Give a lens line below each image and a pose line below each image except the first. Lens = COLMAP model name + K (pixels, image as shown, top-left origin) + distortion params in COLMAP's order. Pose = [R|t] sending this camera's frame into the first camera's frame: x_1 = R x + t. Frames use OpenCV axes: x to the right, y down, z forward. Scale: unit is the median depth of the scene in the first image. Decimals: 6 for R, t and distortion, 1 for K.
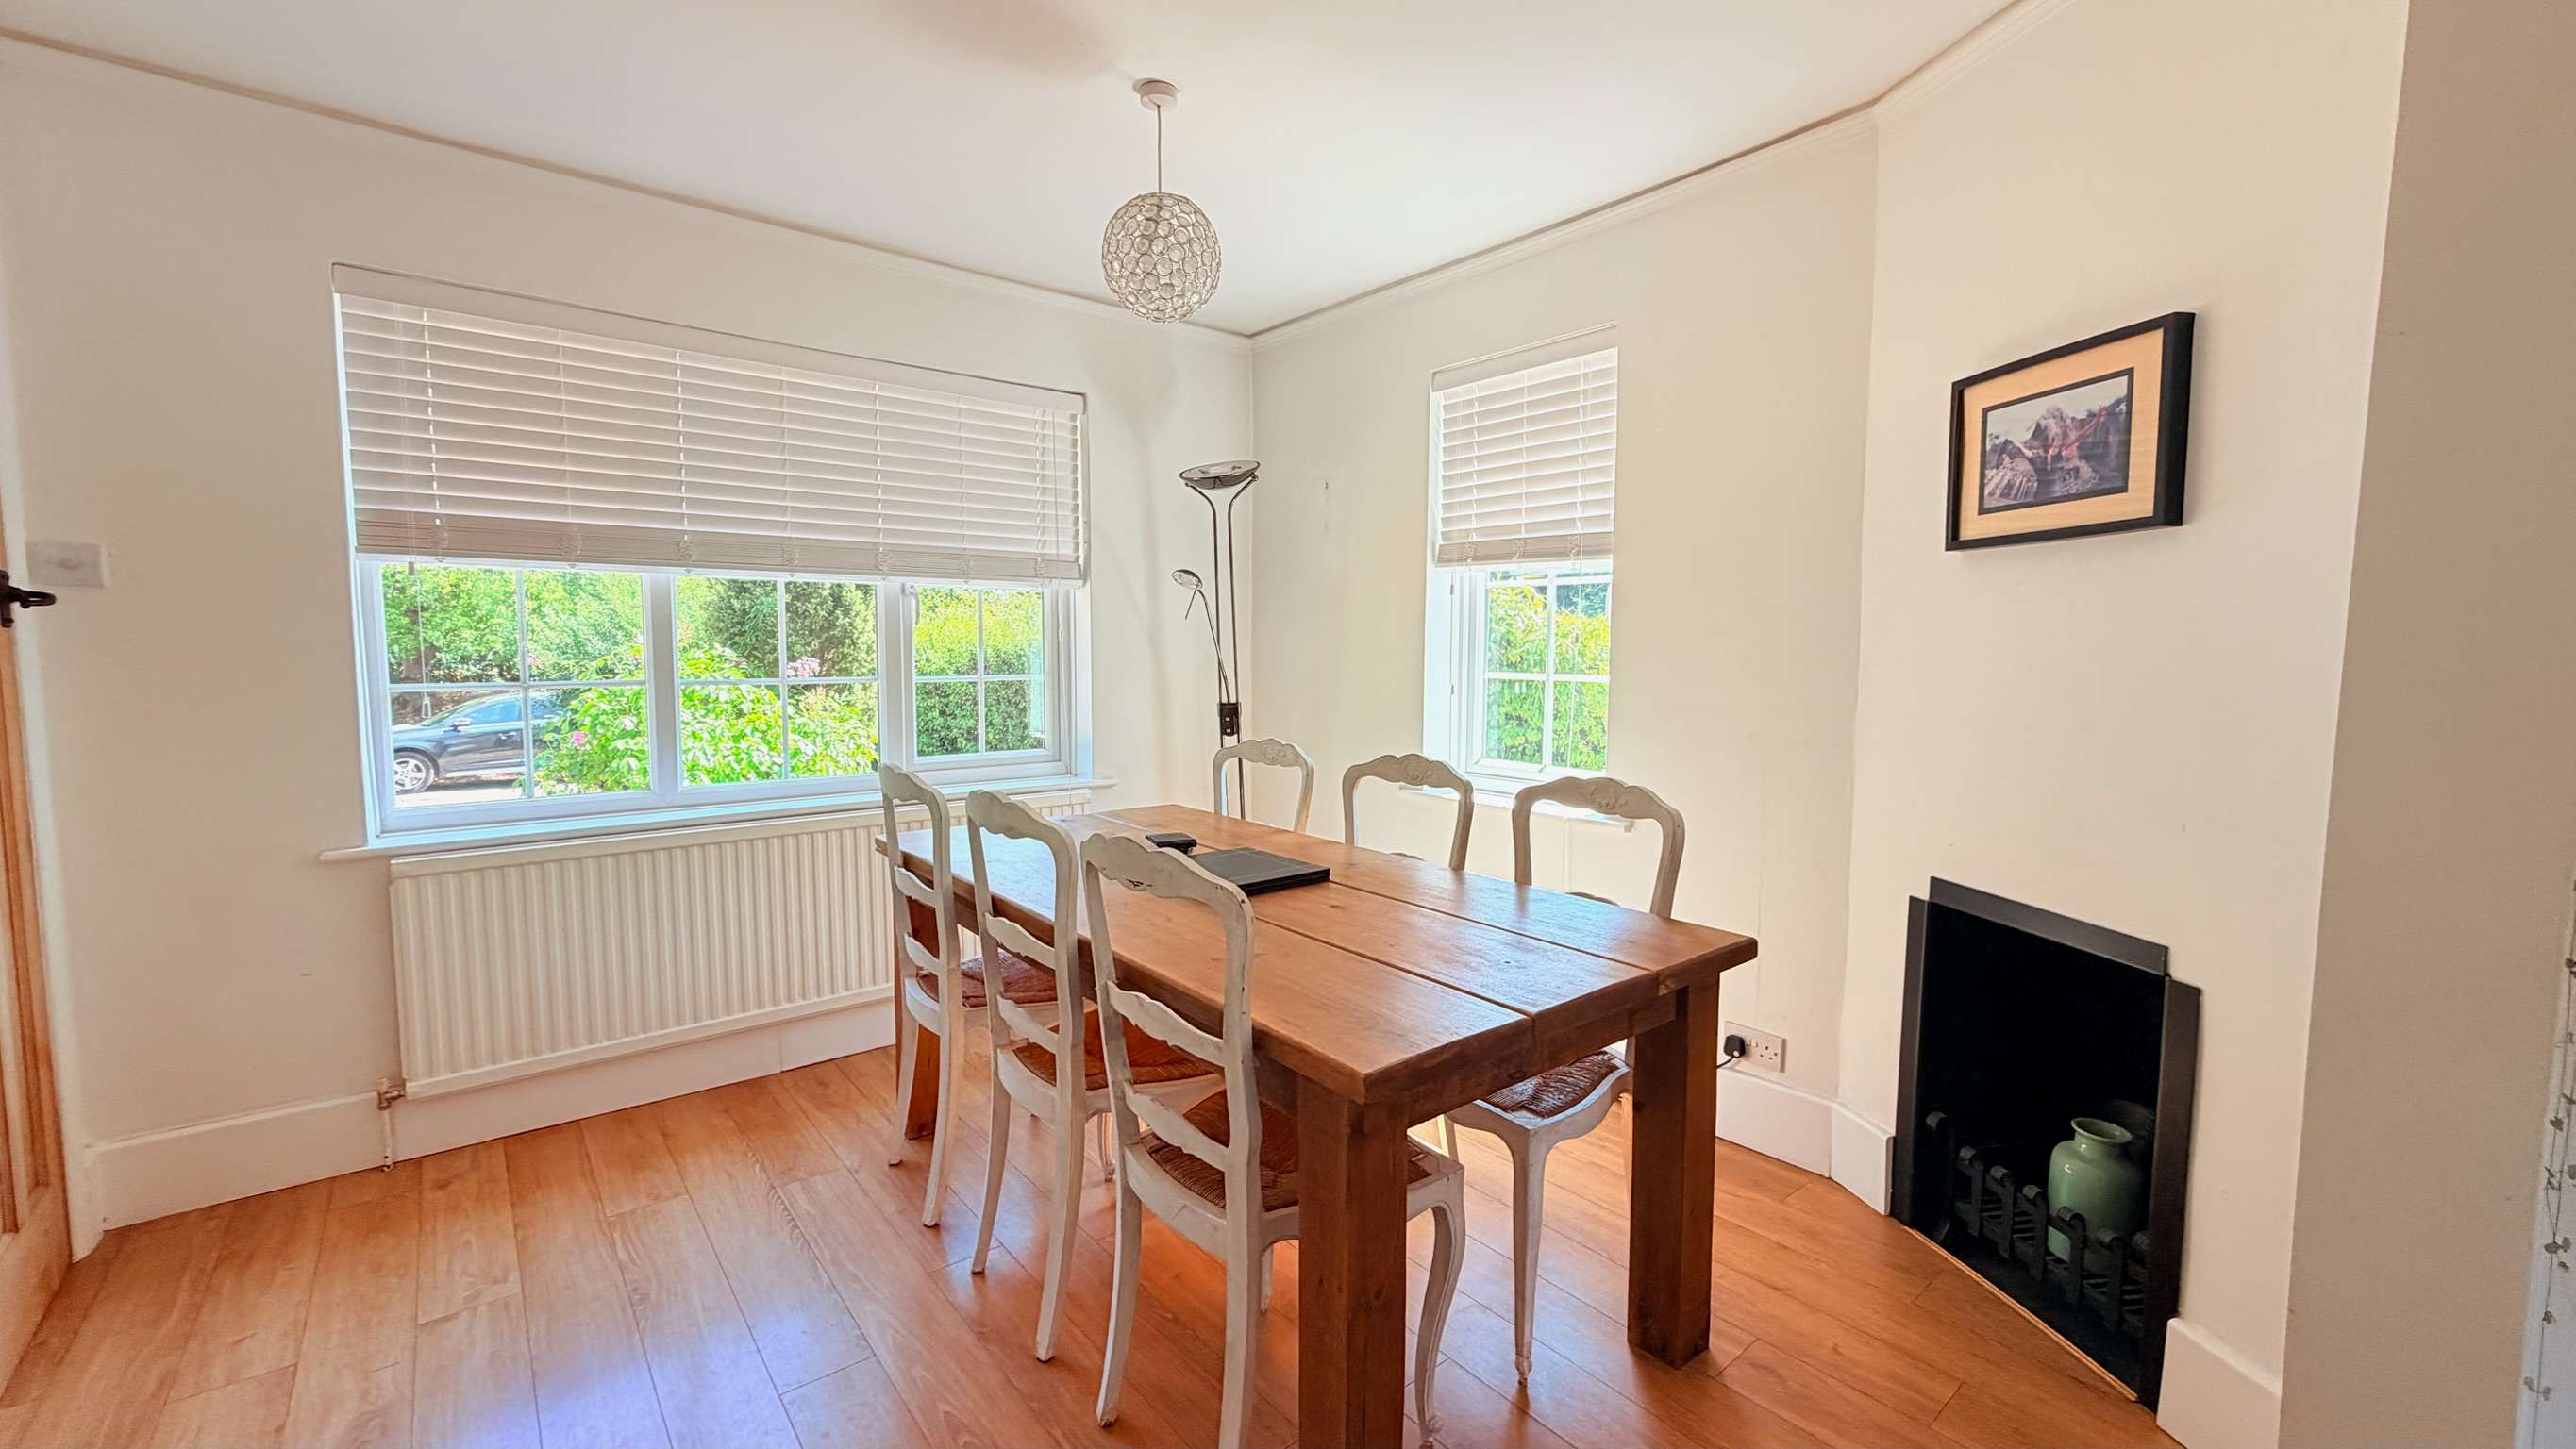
lens RADIAL K [[1026.8, 0, 1282.4], [0, 1026.8, 725.2], [0, 0, 1]] dist [-0.003684, 0.000892]
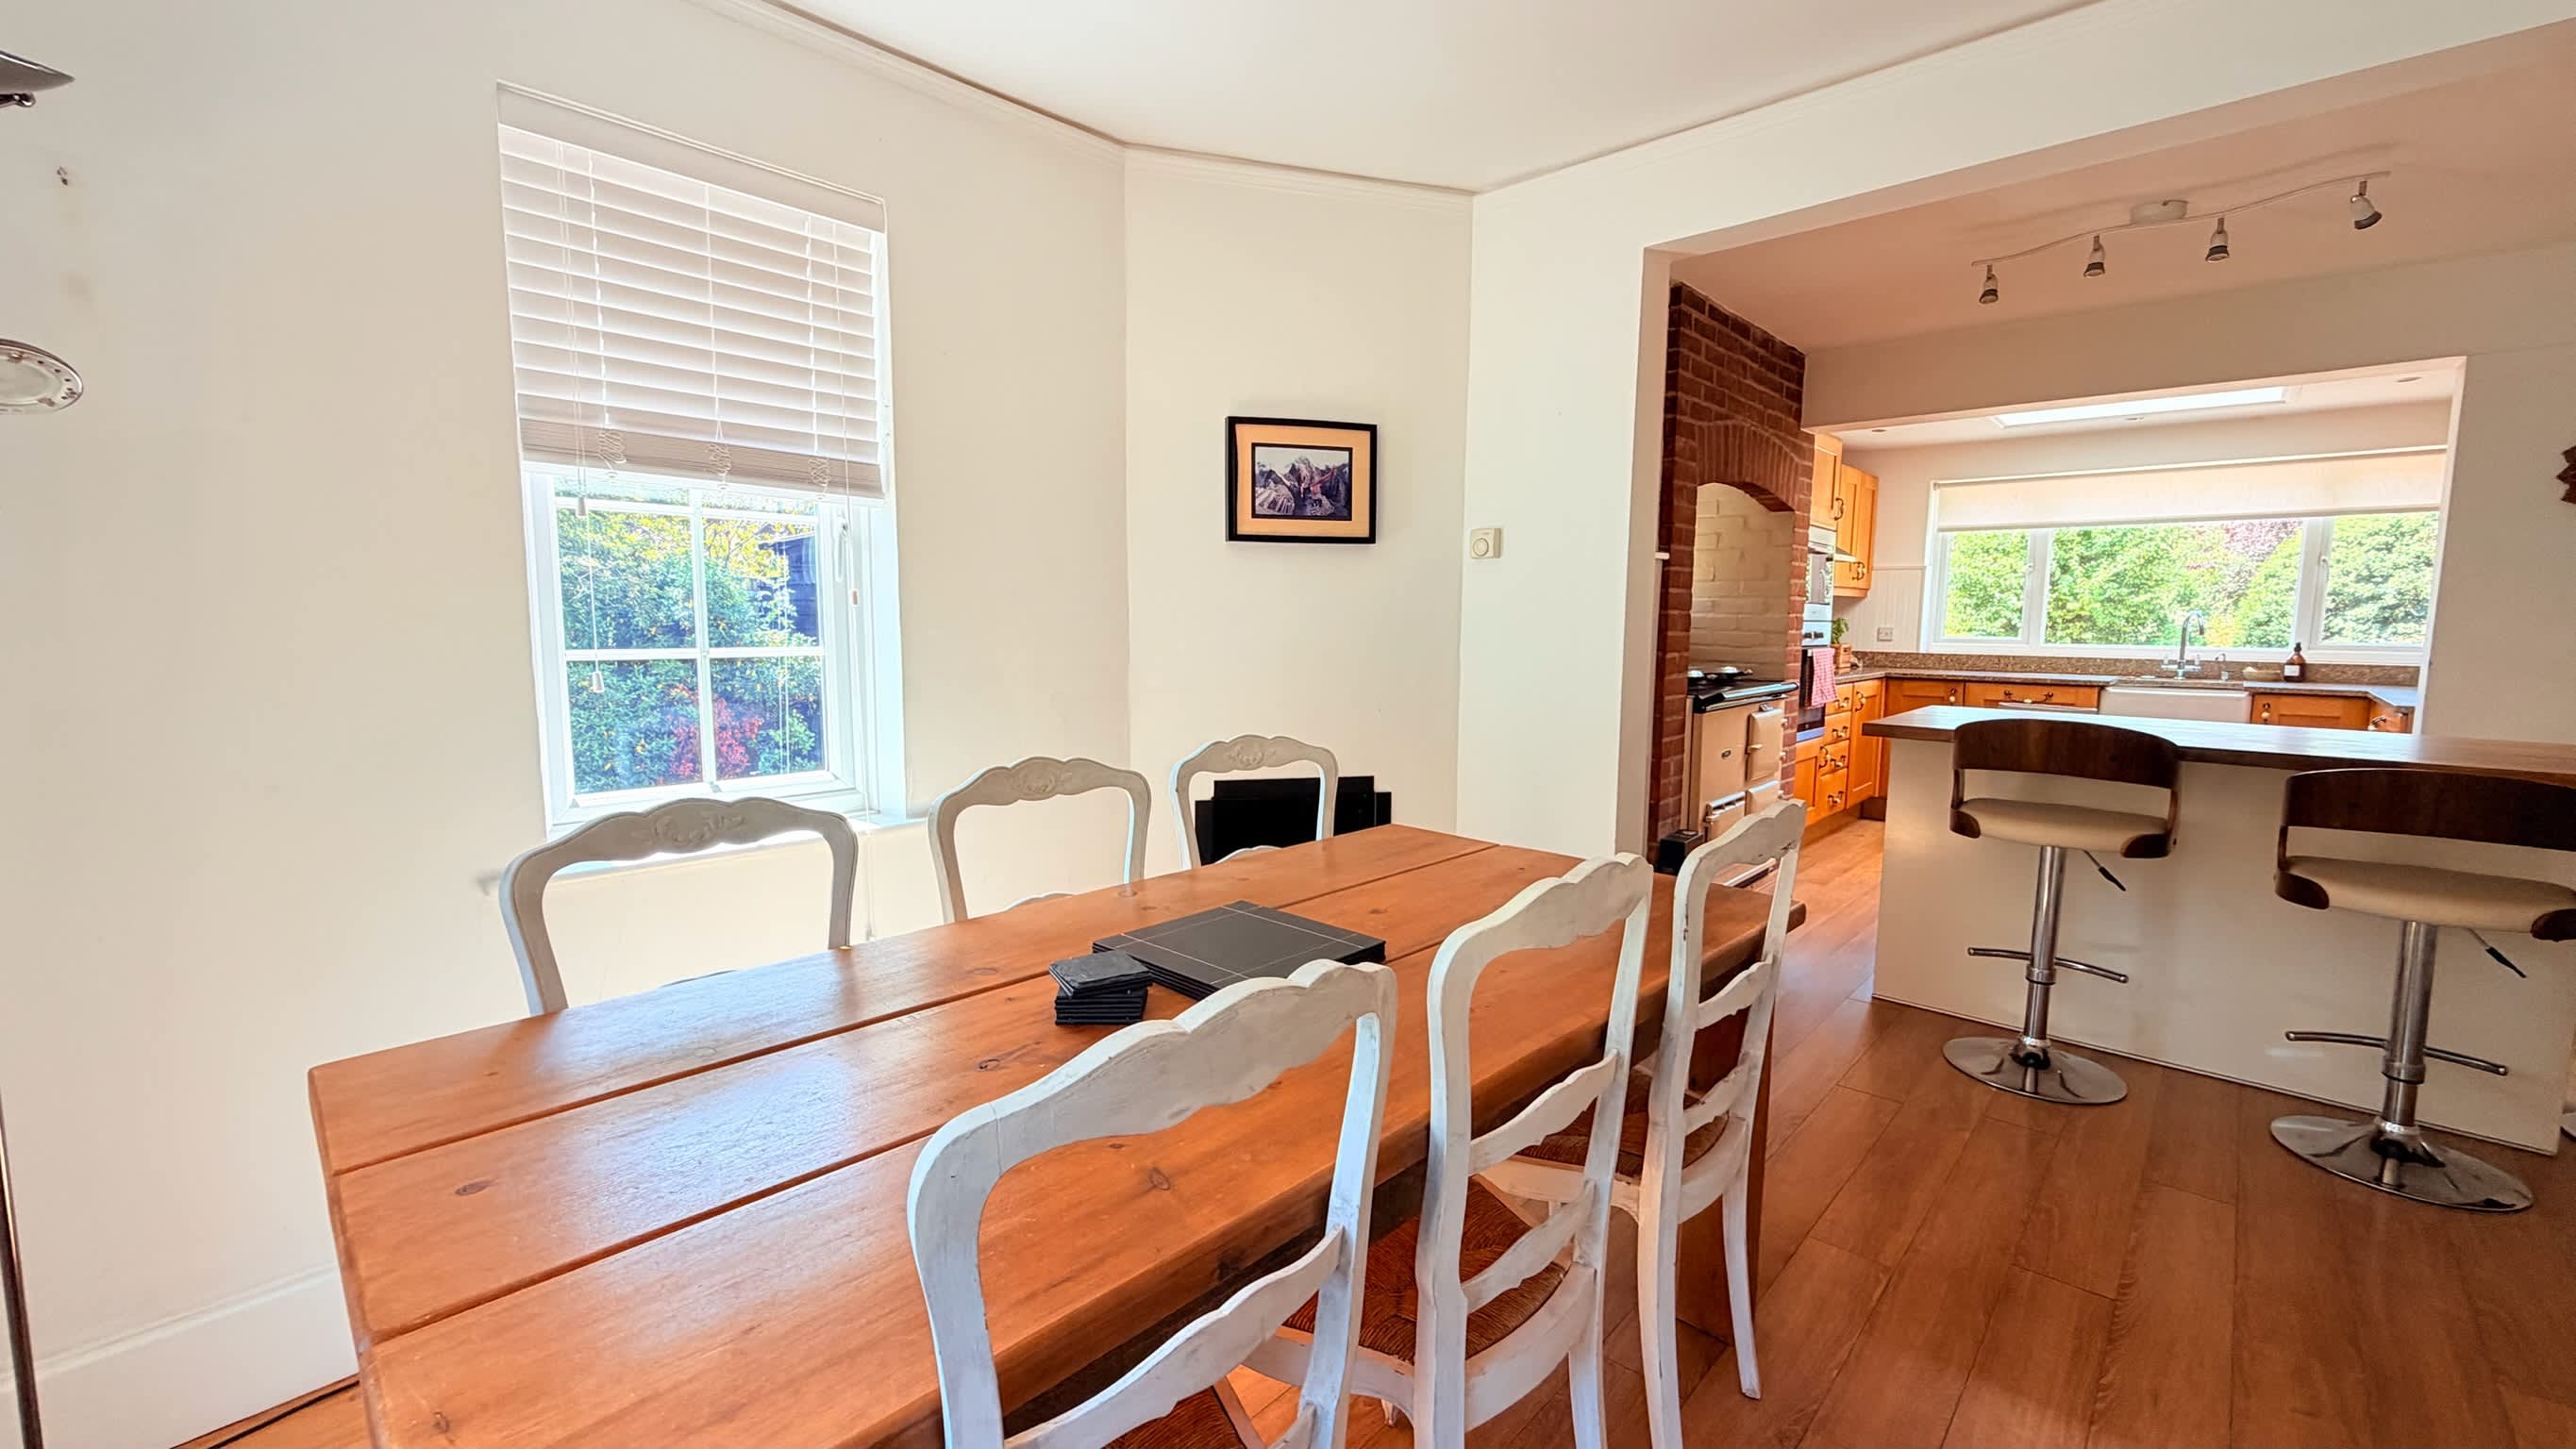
lens RADIAL K [[1026.8, 0, 1292.0], [0, 1026.8, 734.8], [0, 0, 1]] dist [-0.003684, 0.000892]
pose [[-0.135906, -0.117169, 0.983769, -0.699644], [0.073014, 0.989097, 0.127890, -0.077599], [-0.988028, 0.089210, -0.125869, 1.048324]]
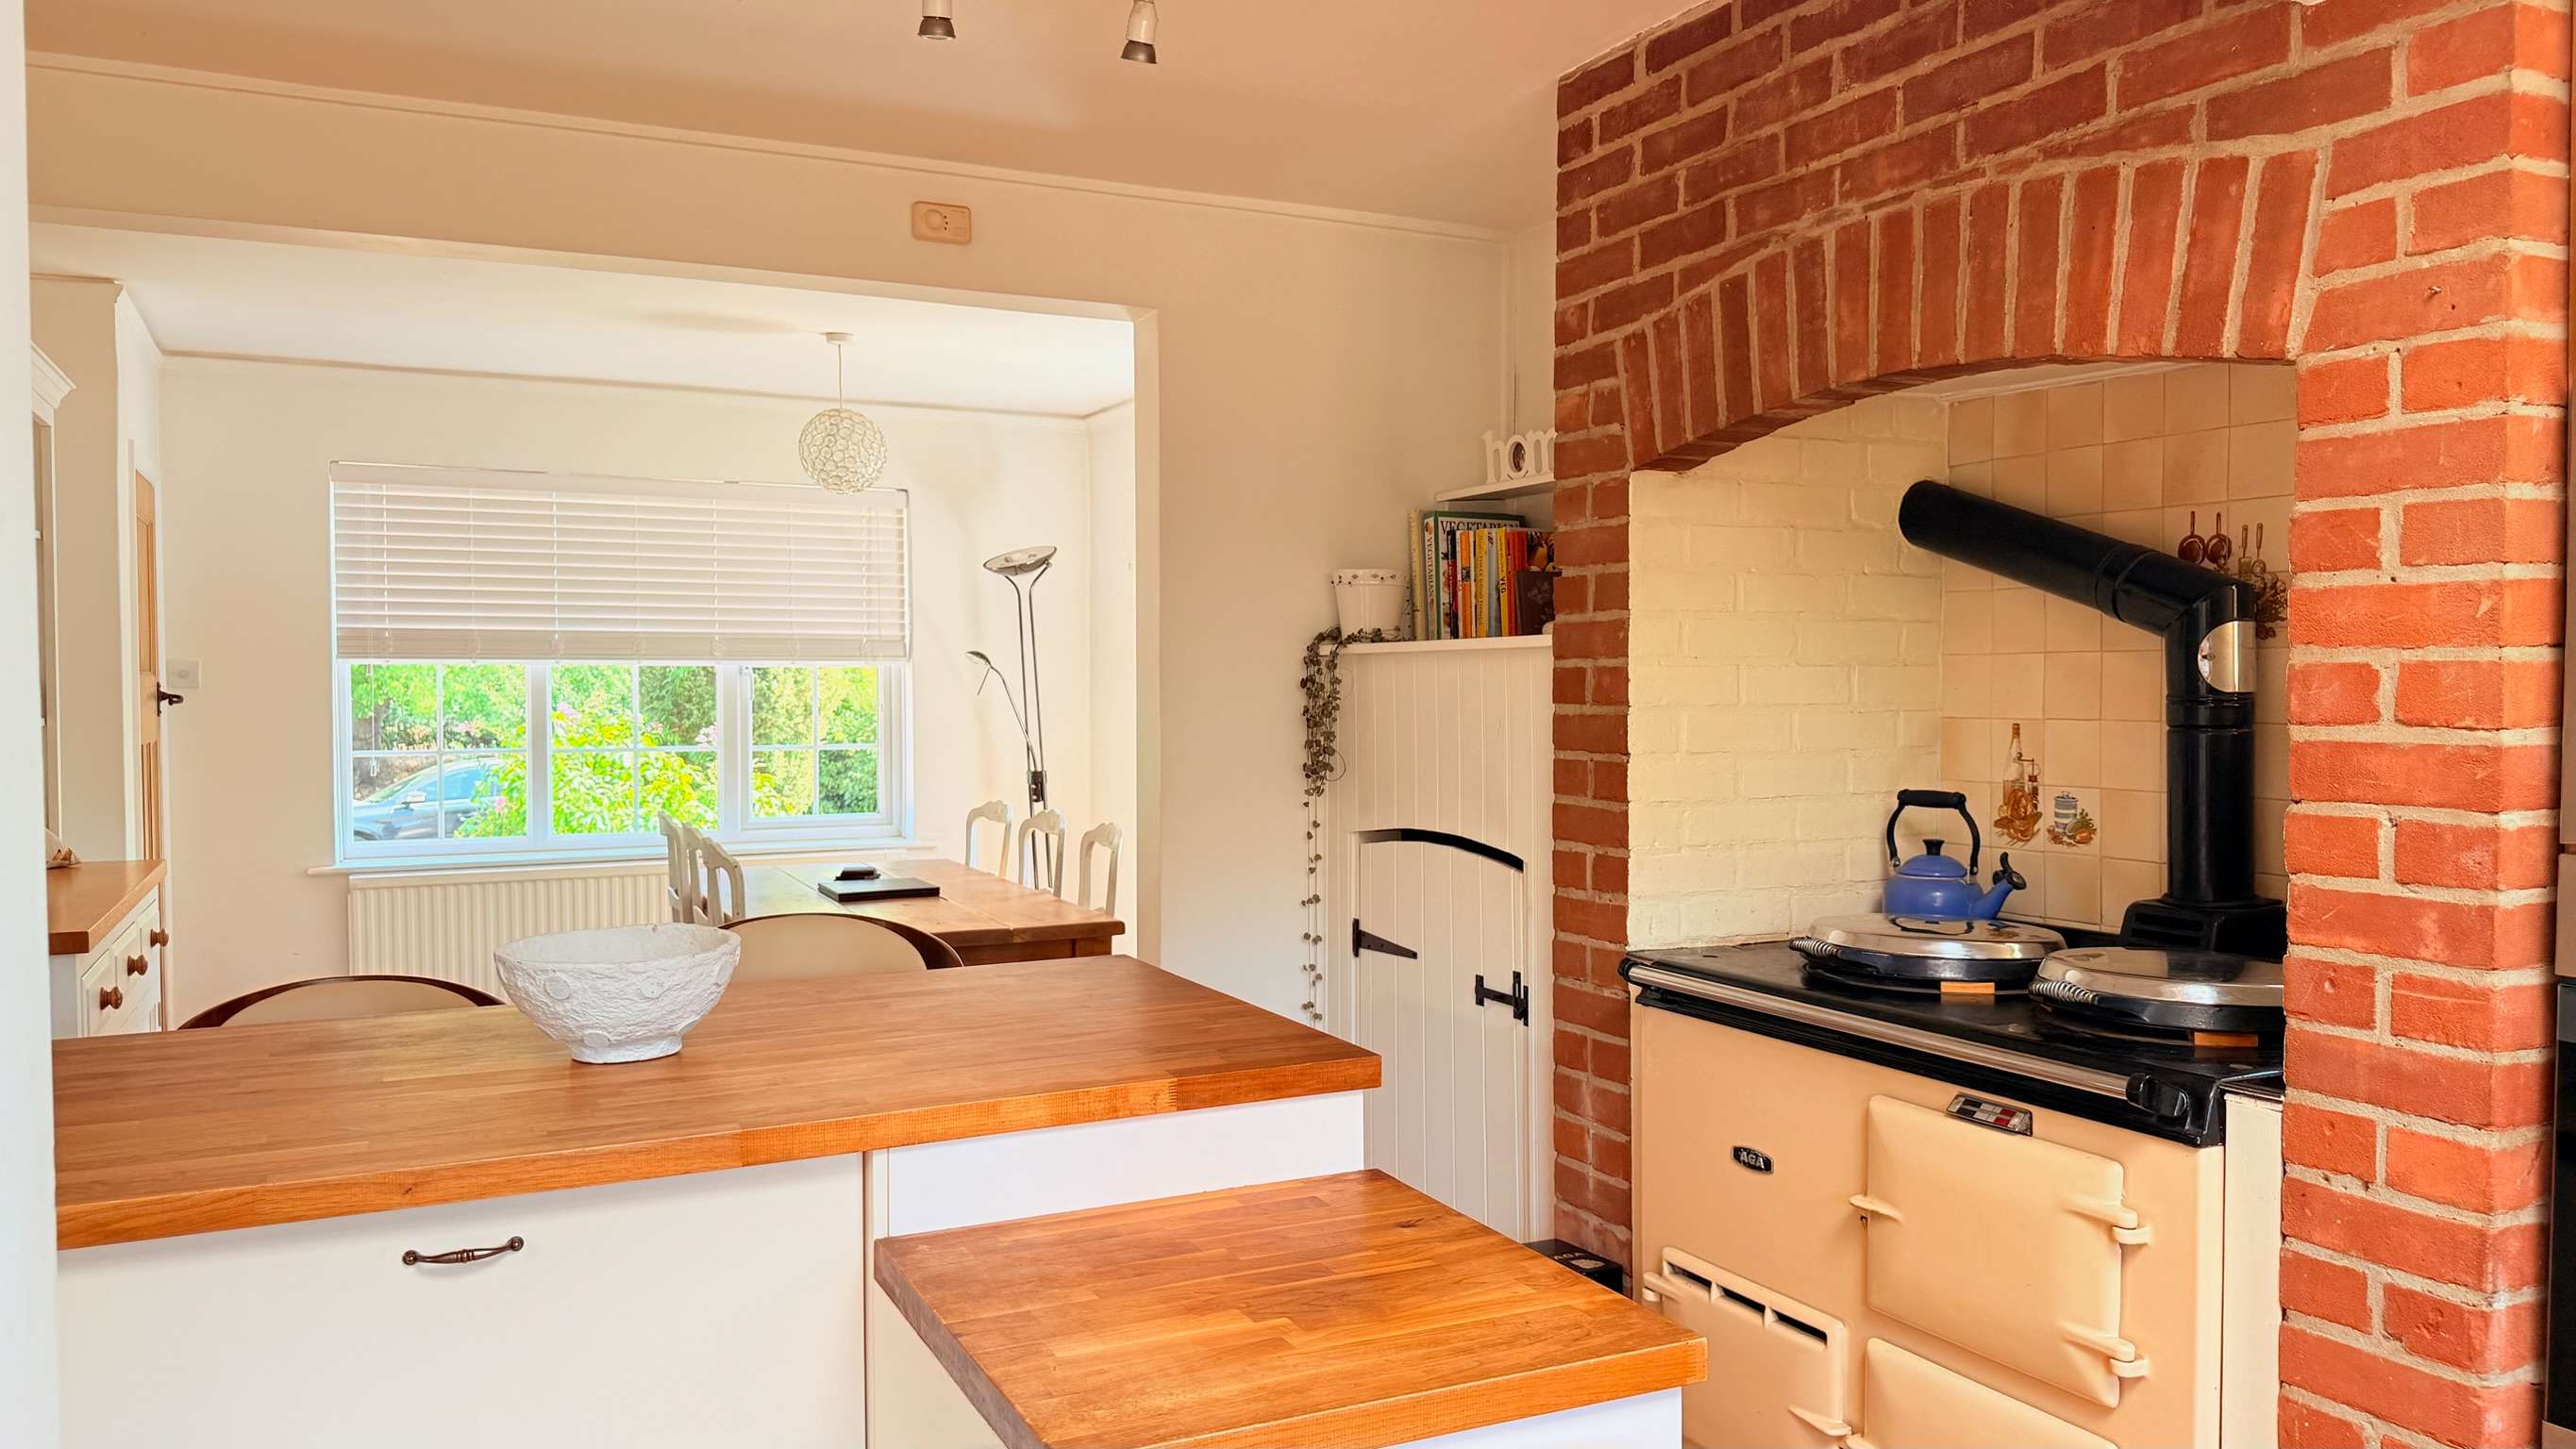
lens RADIAL K [[1817.8, 0, 1300.9], [0, 1817.8, 741.0], [0, 0, 1]] dist [0.058890, -0.081023]
pose [[0.973808, 0.004949, -0.227316, 1.088639], [-0.015506, 0.998881, -0.044681, 0.043713], [0.226841, 0.047036, 0.972795, -1.301221]]
